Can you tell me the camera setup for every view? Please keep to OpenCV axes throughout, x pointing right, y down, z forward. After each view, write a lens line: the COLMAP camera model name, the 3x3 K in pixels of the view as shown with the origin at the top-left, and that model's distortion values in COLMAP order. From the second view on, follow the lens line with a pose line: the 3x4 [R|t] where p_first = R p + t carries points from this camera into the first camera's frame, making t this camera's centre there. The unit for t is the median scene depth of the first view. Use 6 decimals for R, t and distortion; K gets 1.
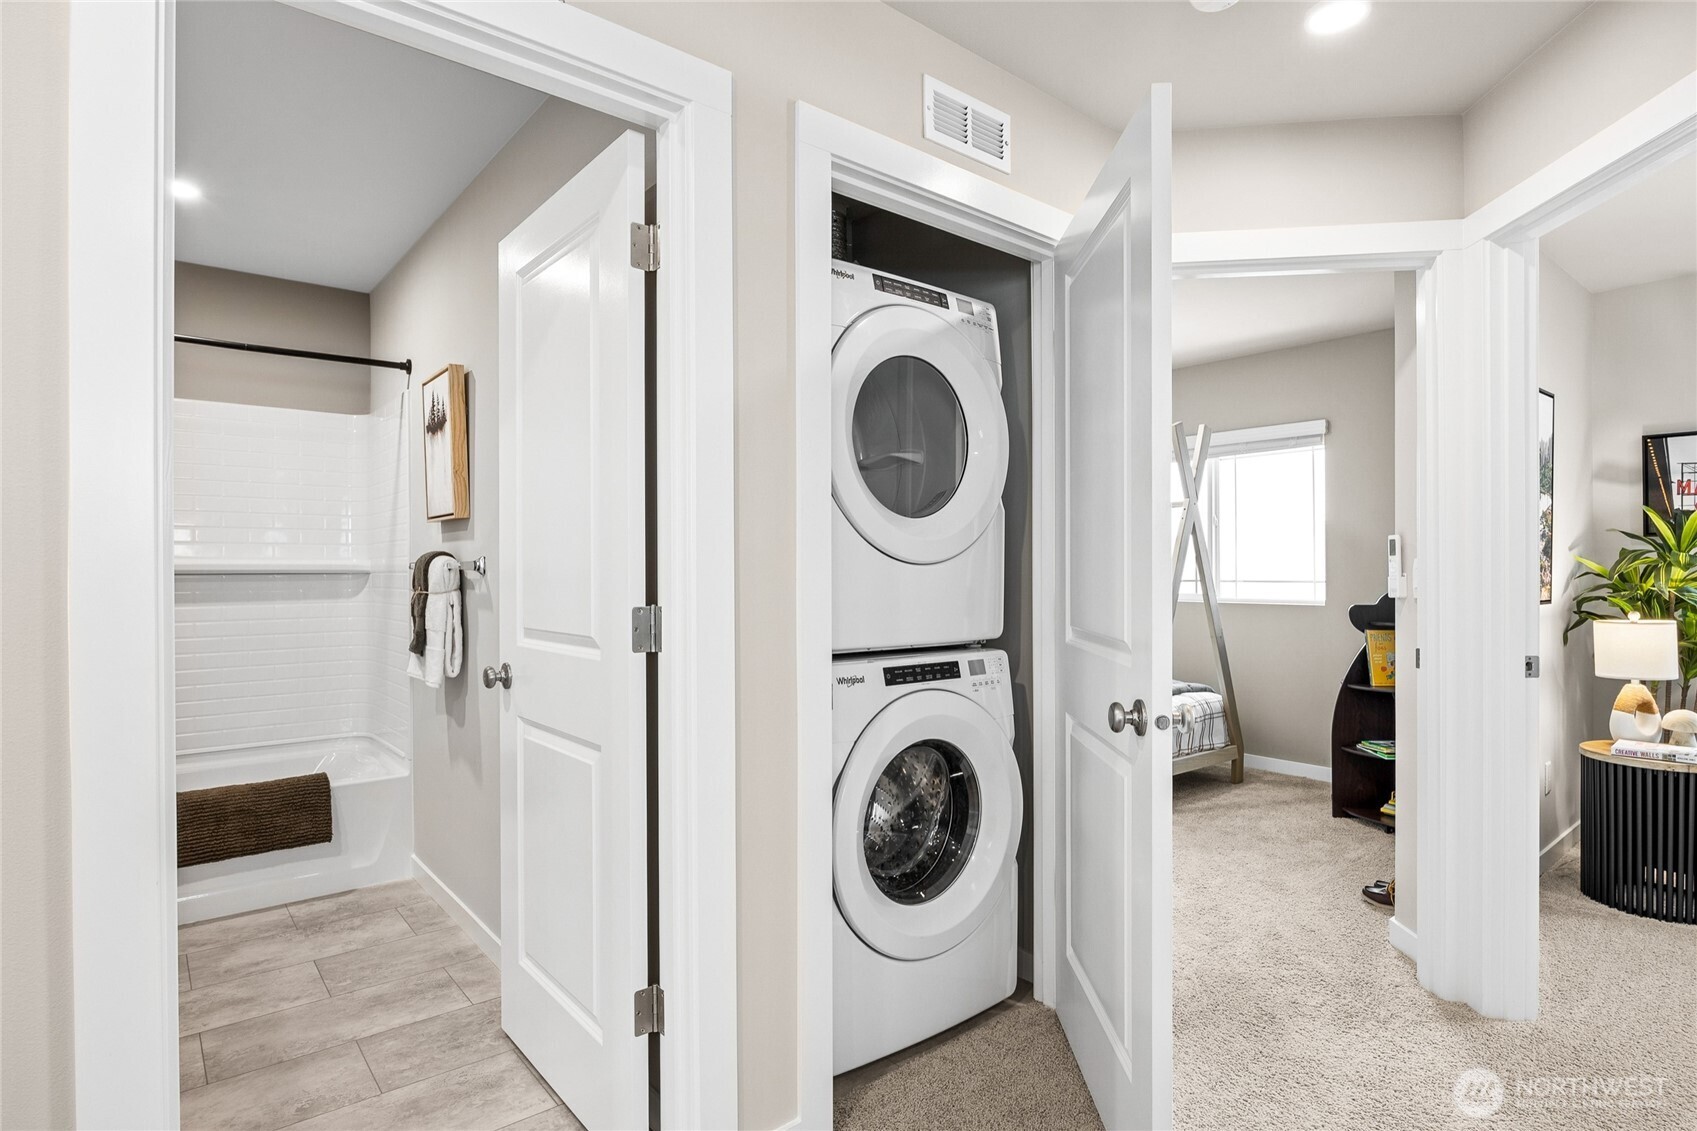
lens RADIAL K [[893.0, 0, 852.1], [0, 893.0, 571.1], [0, 0, 1]] dist [0.001563, 0.000344]
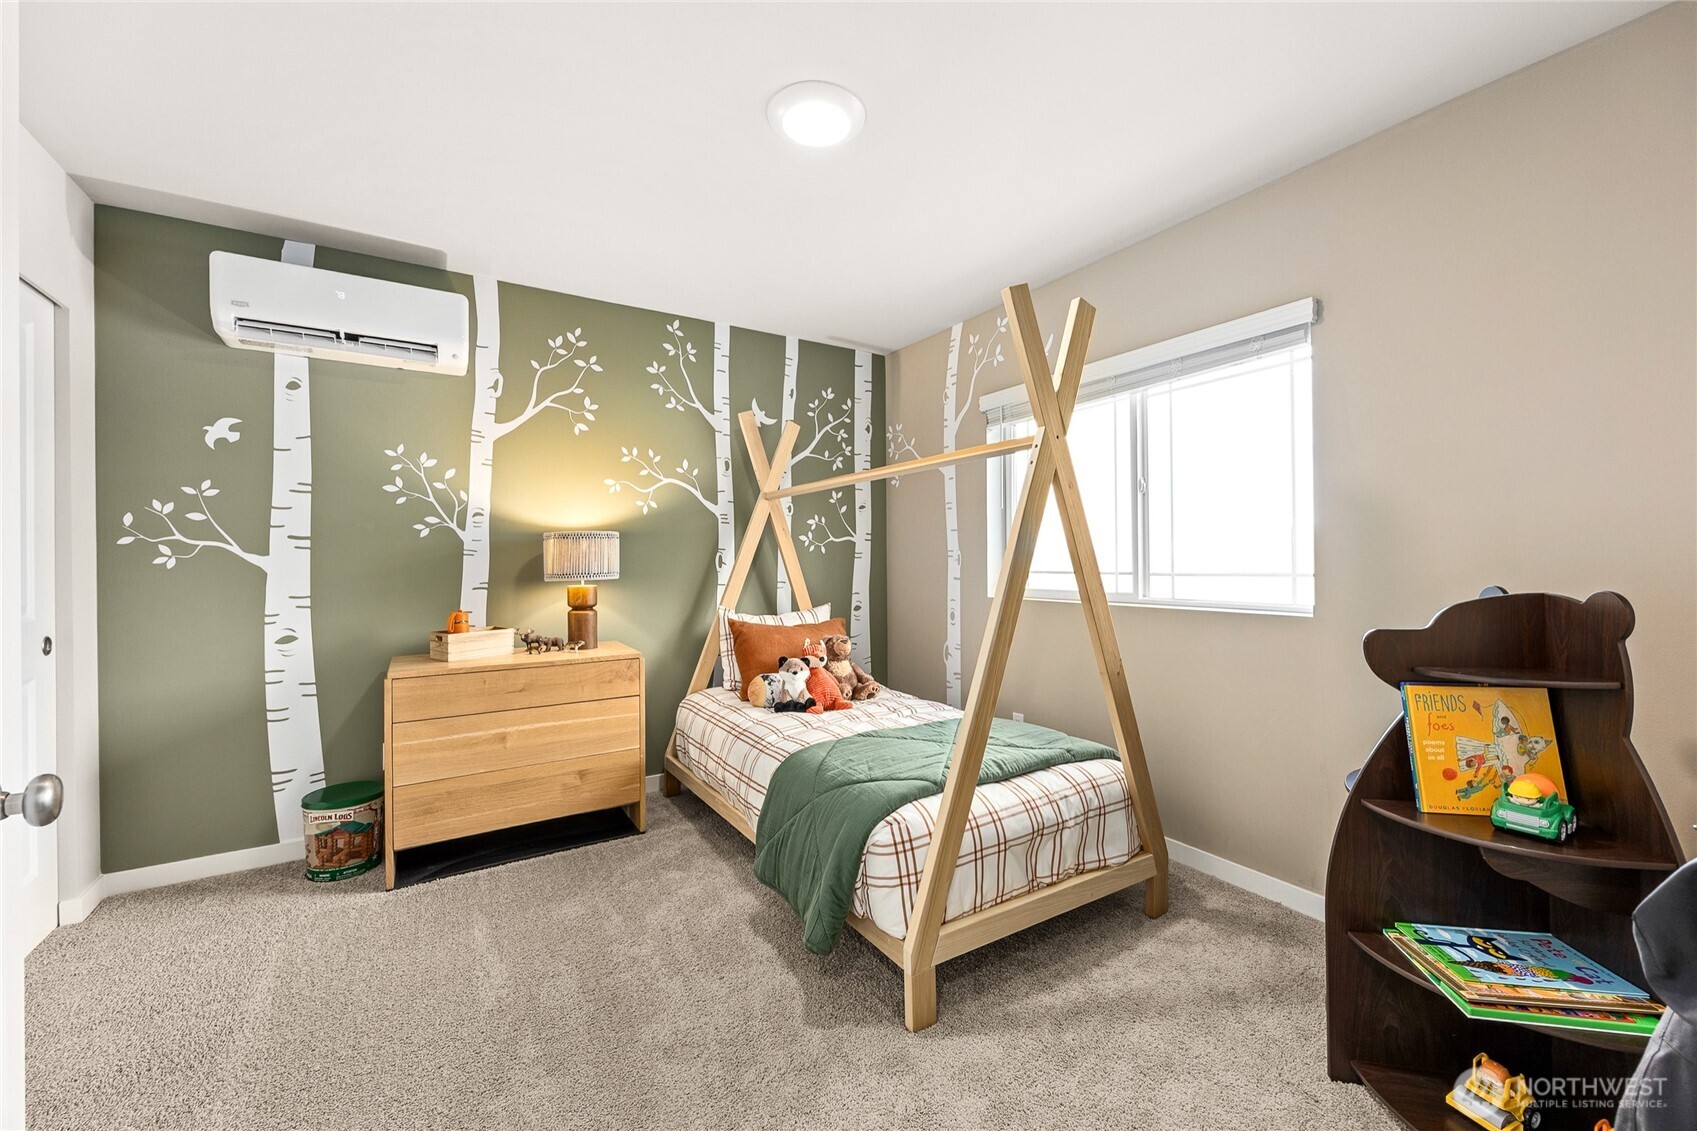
lens RADIAL K [[671.5, 0, 845.1], [0, 671.5, 559.5], [0, 0, 1]] dist [-0.003477, -0.000362]
pose [[0.991922, -0.003462, -0.126799, 0.295603], [0.003631, 0.999993, 0.001099, -0.001208], [0.126795, -0.001550, 0.991928, 0.552930]]
